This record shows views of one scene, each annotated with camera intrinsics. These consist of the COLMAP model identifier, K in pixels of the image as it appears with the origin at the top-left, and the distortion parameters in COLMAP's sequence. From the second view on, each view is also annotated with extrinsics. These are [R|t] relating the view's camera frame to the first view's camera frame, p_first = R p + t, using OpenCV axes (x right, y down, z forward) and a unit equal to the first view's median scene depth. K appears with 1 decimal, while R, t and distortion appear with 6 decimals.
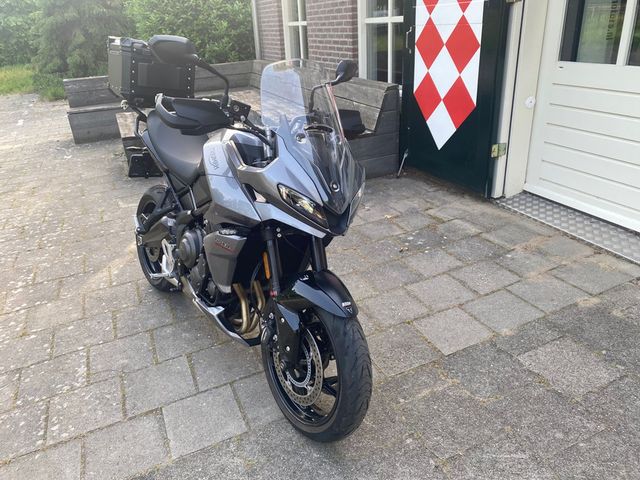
lens RADIAL K [[486.9, 0, 313.8], [0, 486.9, 238.9], [0, 0, 1]] dist [0.007907, -0.010238]
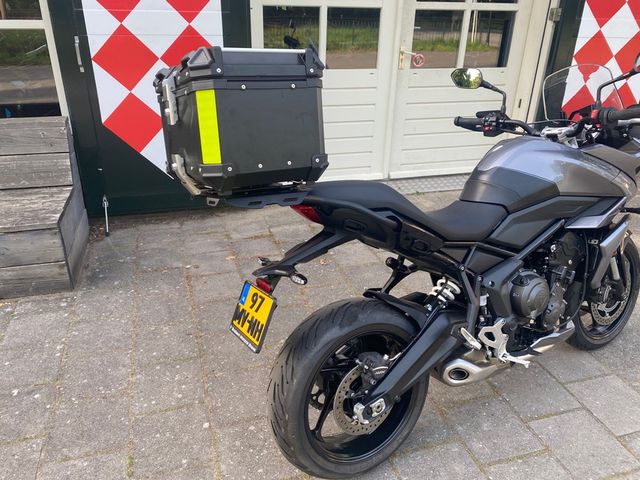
lens RADIAL K [[488.0, 0, 309.3], [0, 488.0, 247.5], [0, 0, 1]] dist [0.006402, -0.011229]
pose [[0.113976, -0.373321, 0.920674, -0.705424], [0.386885, 0.870236, 0.304974, -0.310830], [-0.915057, 0.321436, 0.243618, 0.757849]]
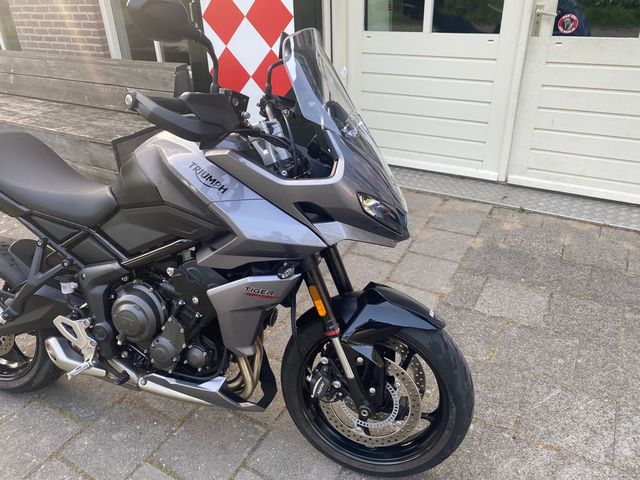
lens RADIAL K [[485.8, 0, 317.9], [0, 485.8, 241.1], [0, 0, 1]] dist [0.003750, -0.004390]
pose [[0.802722, -0.254882, 0.539141, -0.262713], [0.230940, 0.966382, 0.113018, -0.067097], [-0.549822, 0.033787, 0.834598, 0.192591]]
